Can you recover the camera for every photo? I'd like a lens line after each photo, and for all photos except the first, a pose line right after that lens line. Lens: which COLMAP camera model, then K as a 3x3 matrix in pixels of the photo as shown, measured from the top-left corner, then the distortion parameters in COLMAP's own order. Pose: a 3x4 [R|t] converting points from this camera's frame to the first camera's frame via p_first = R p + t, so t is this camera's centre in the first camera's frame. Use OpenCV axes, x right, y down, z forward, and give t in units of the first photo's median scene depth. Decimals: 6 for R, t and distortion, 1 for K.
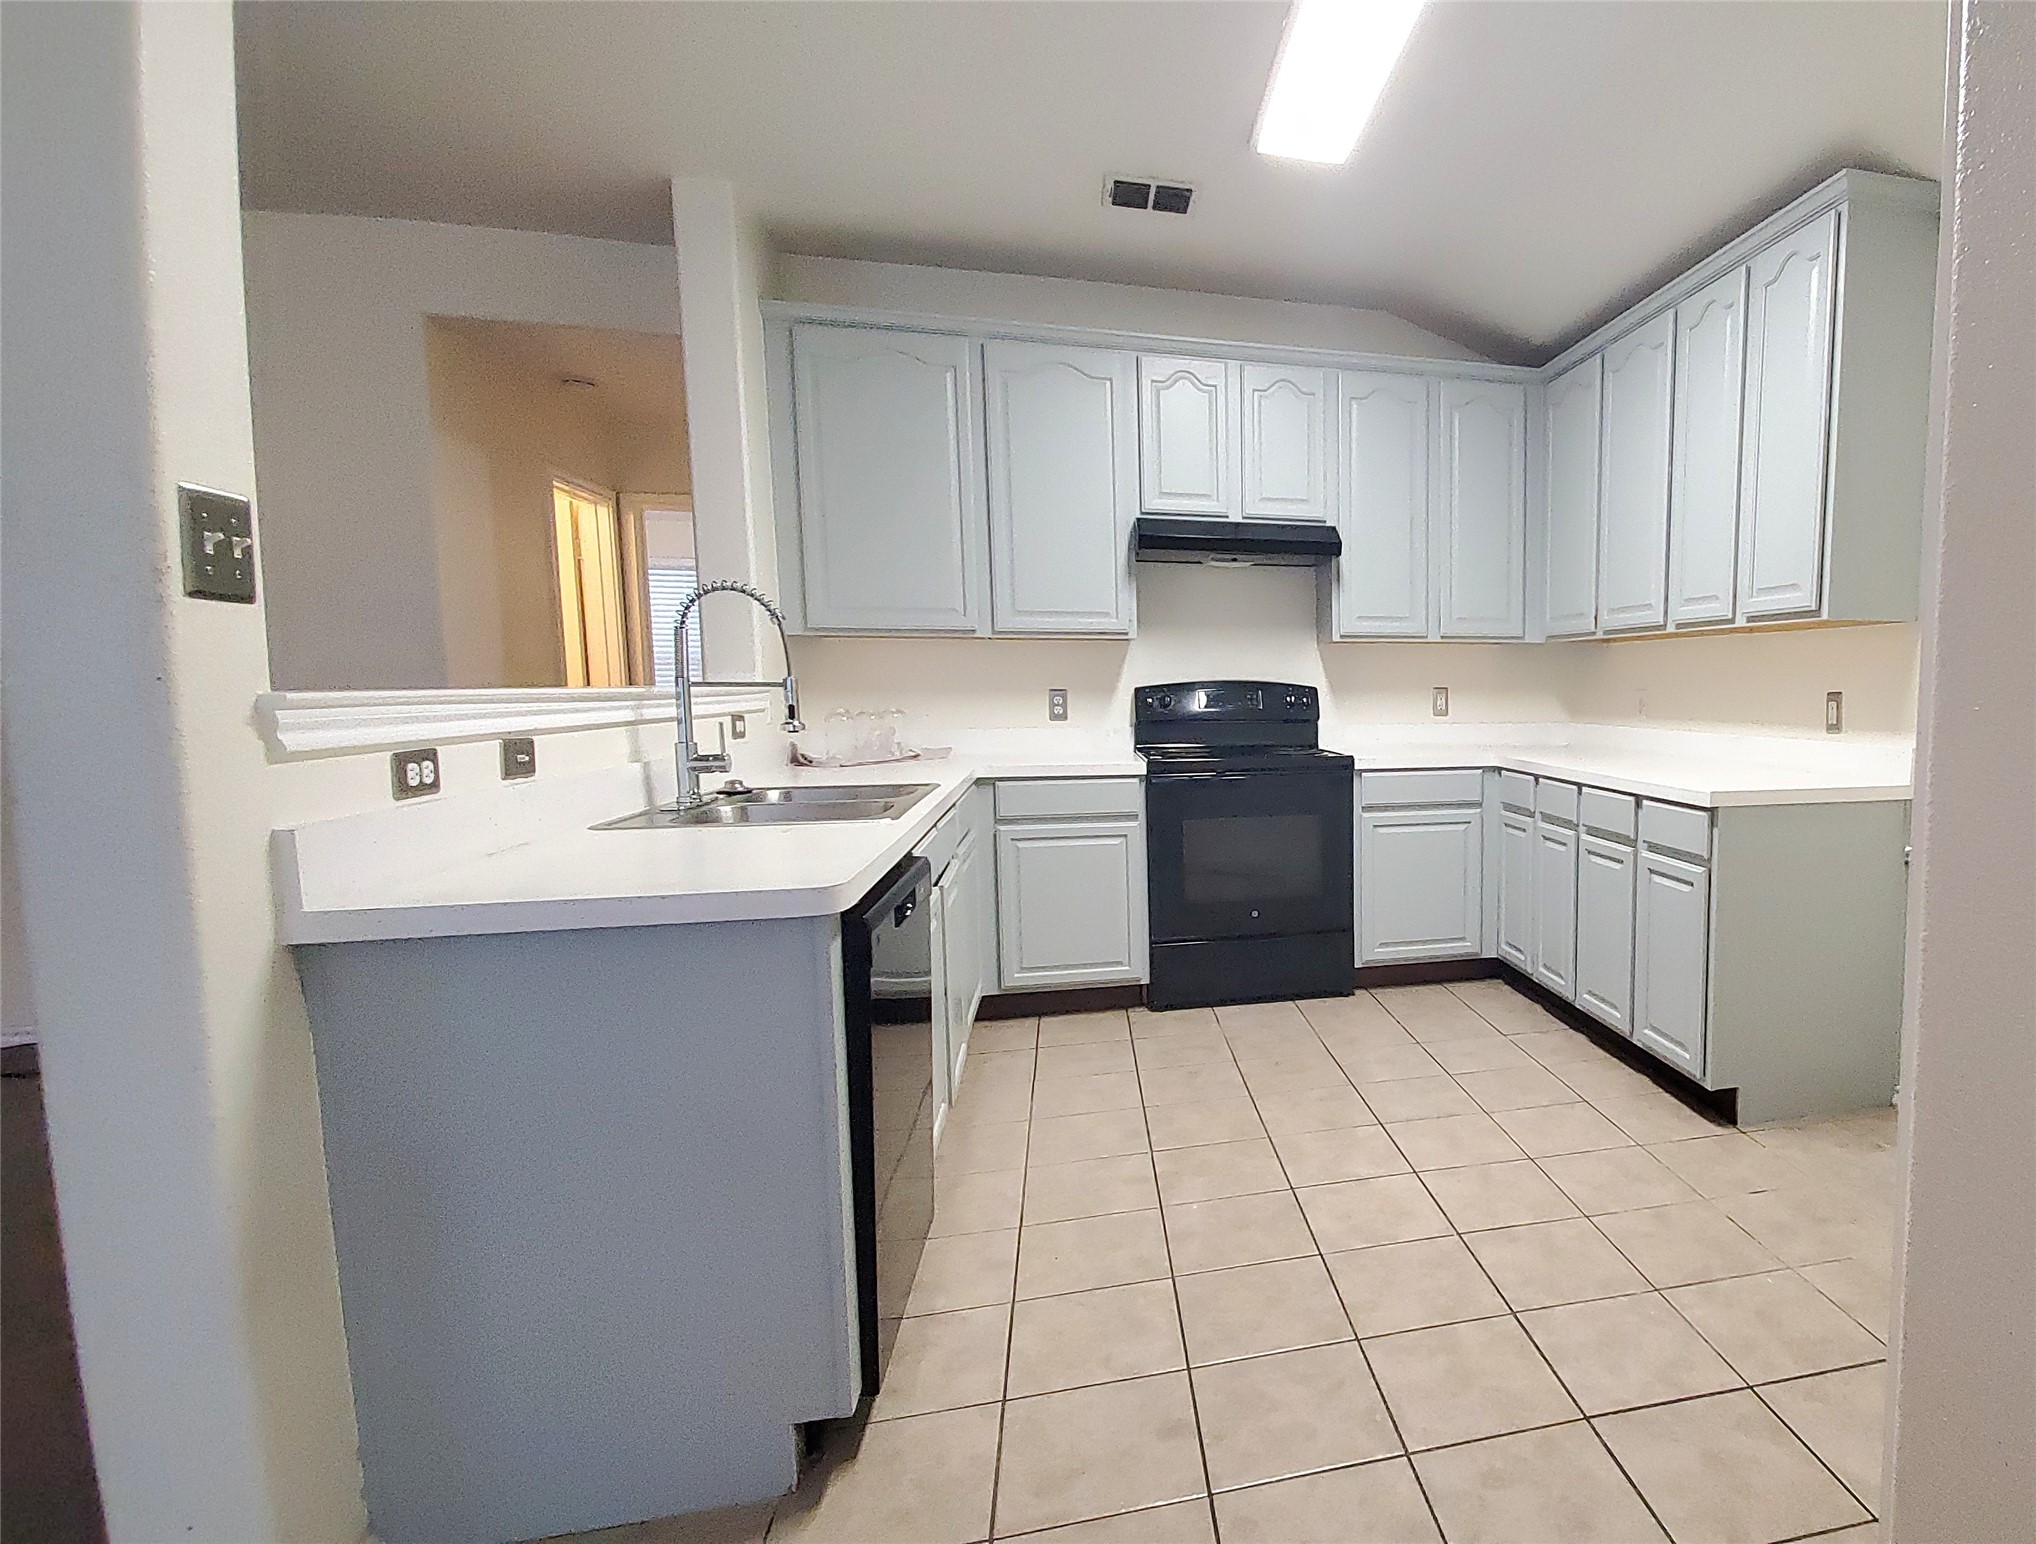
lens RADIAL K [[1082.8, 0, 1374.9], [0, 1082.8, 788.5], [0, 0, 1]] dist [0.002681, -0.000123]
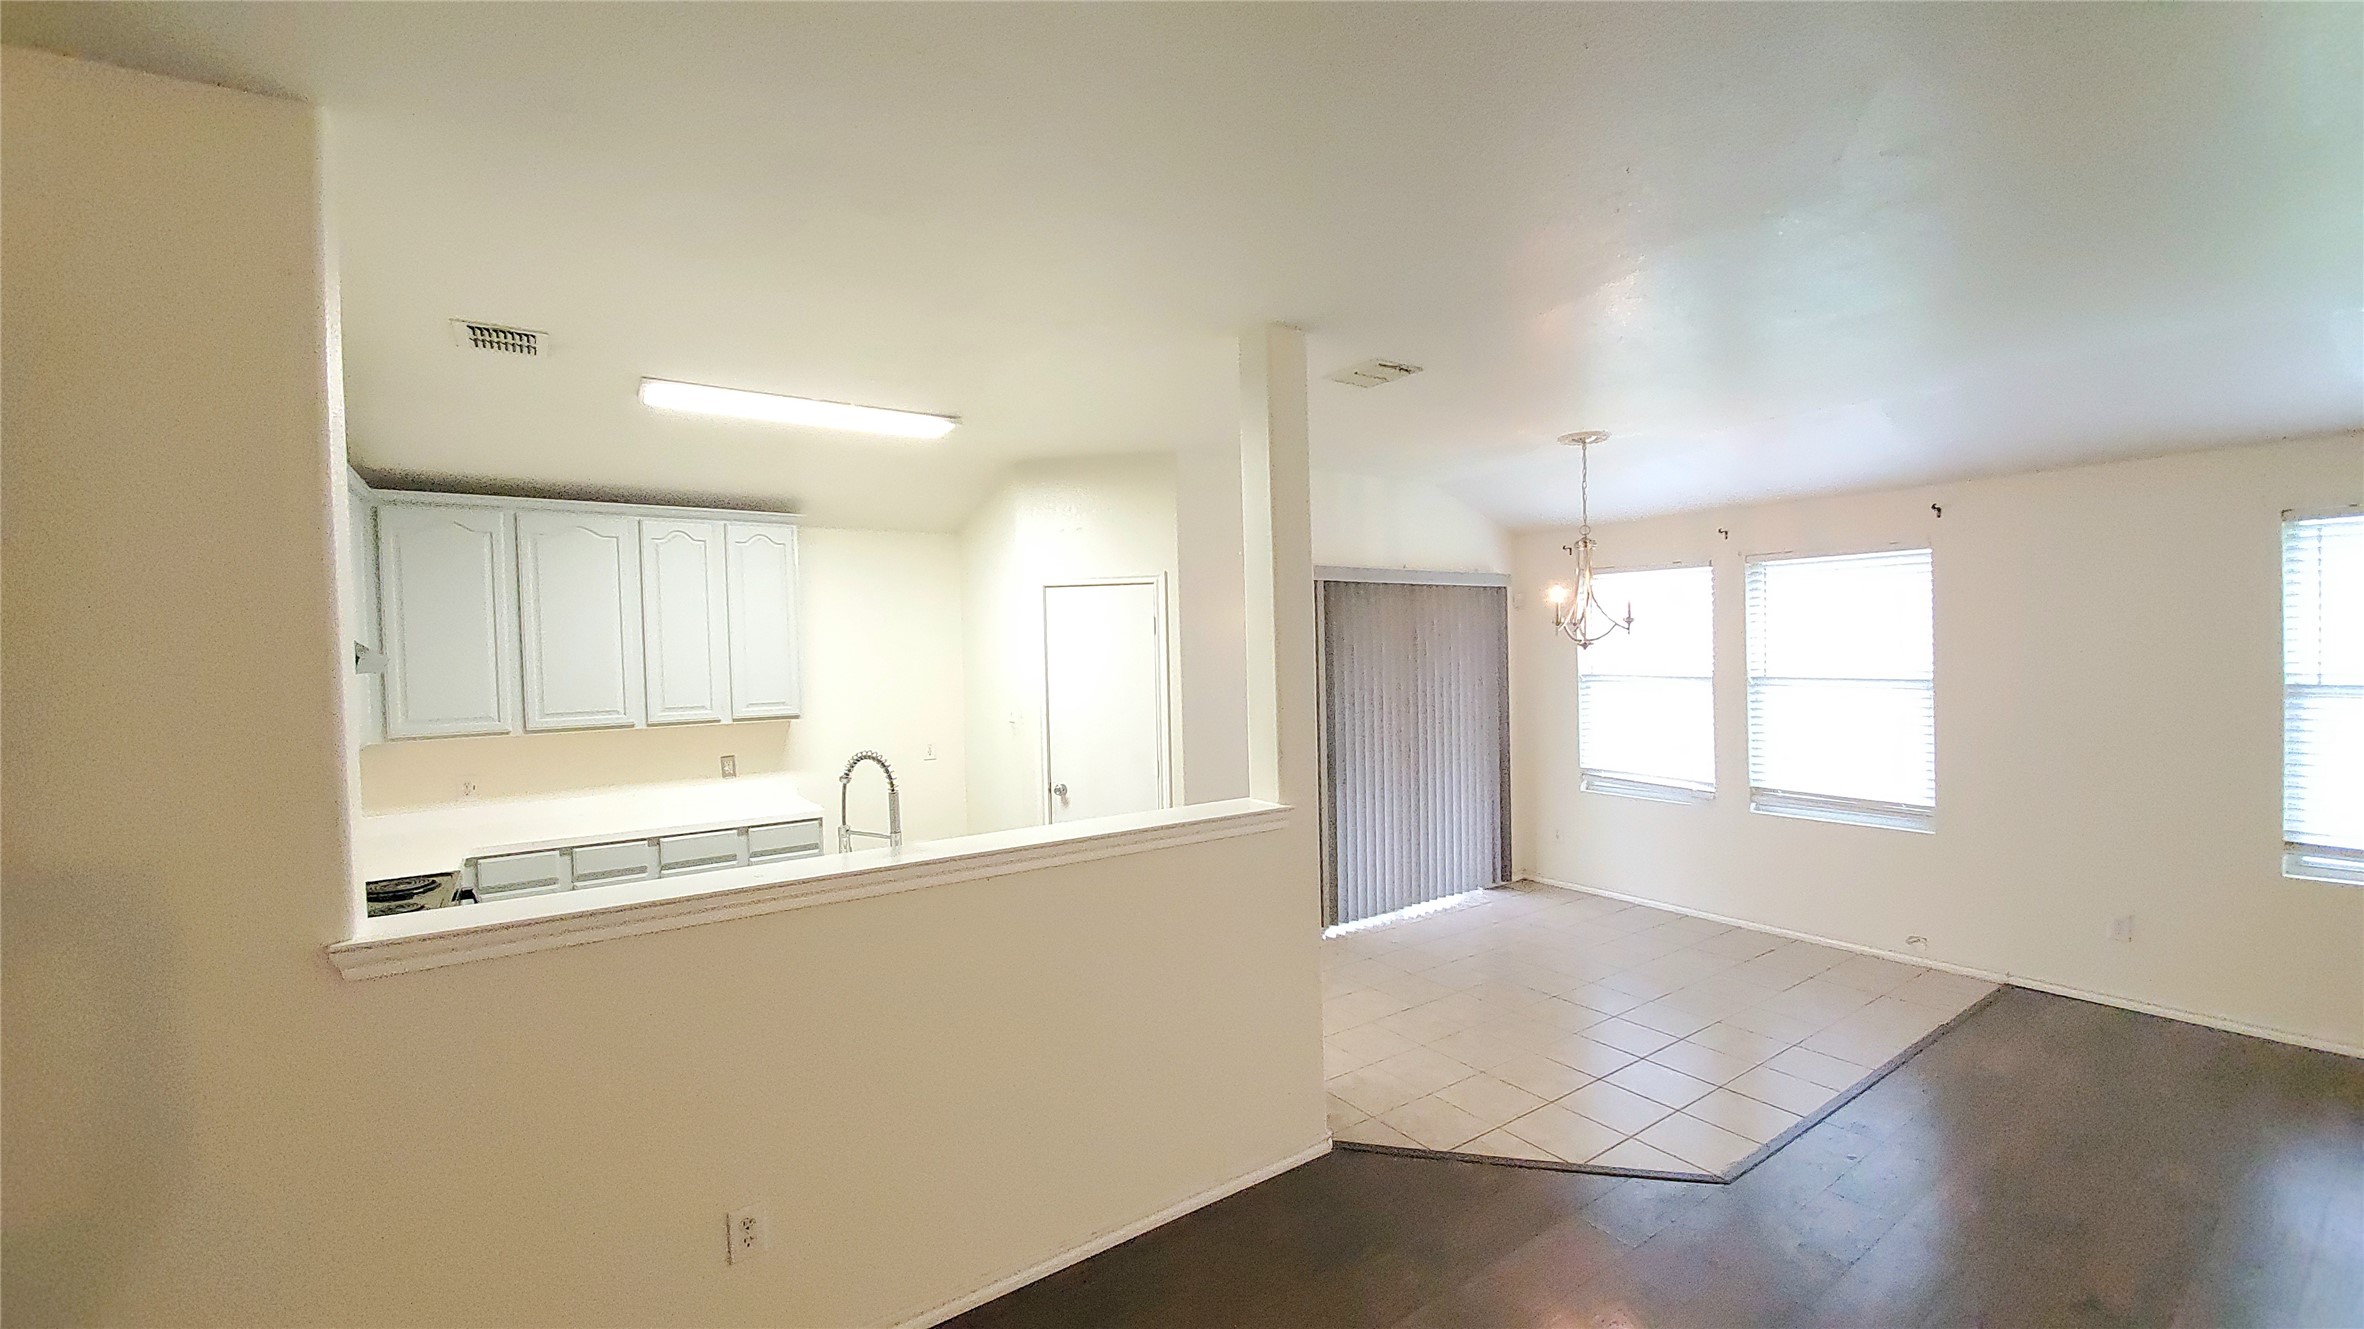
lens RADIAL K [[930.8, 0, 1184.9], [0, 930.8, 675.7], [0, 0, 1]] dist [0.018304, -0.019993]
pose [[-0.318484, -0.019365, 0.947730, -1.136410], [0.115079, 0.991607, 0.058934, -0.197360], [-0.940917, 0.127833, -0.313583, 0.656841]]
